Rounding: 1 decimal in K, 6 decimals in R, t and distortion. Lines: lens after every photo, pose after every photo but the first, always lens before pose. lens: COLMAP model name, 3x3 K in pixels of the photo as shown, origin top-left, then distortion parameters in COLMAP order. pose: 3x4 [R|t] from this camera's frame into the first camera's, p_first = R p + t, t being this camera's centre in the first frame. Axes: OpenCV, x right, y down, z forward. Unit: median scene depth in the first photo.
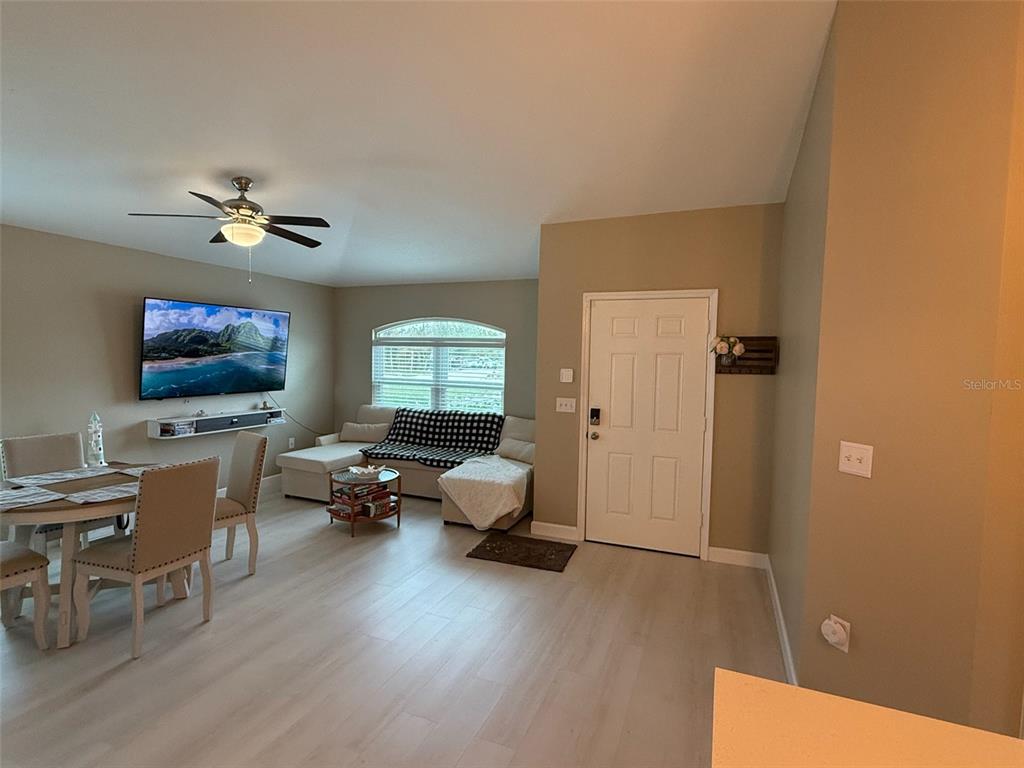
lens RADIAL K [[509.7, 0, 512.0], [0, 509.7, 384.0], [0, 0, 1]] dist [-0.000182, 0.000000]
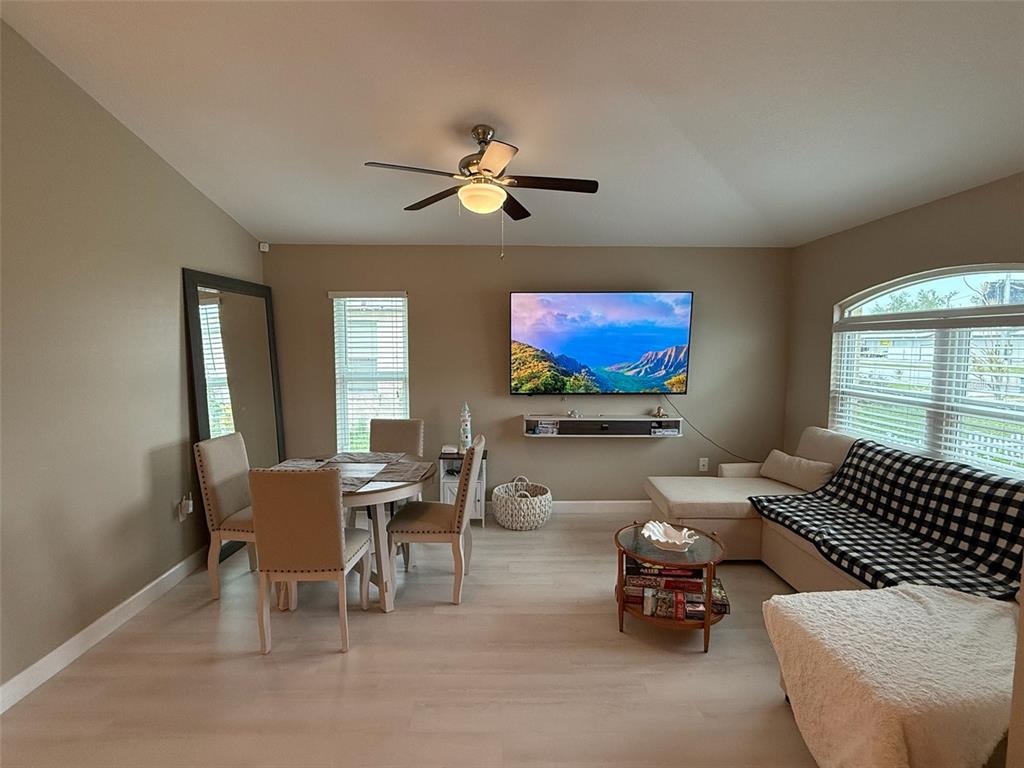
lens RADIAL K [[509.7, 0, 512.0], [0, 509.7, 384.0], [0, 0, 1]] dist [-0.000182, 0.000000]
pose [[0.399513, 0.054311, -0.915117, 0.152433], [-0.043664, 0.998238, 0.040182, -0.023322], [0.915687, 0.023905, 0.401181, 0.455064]]
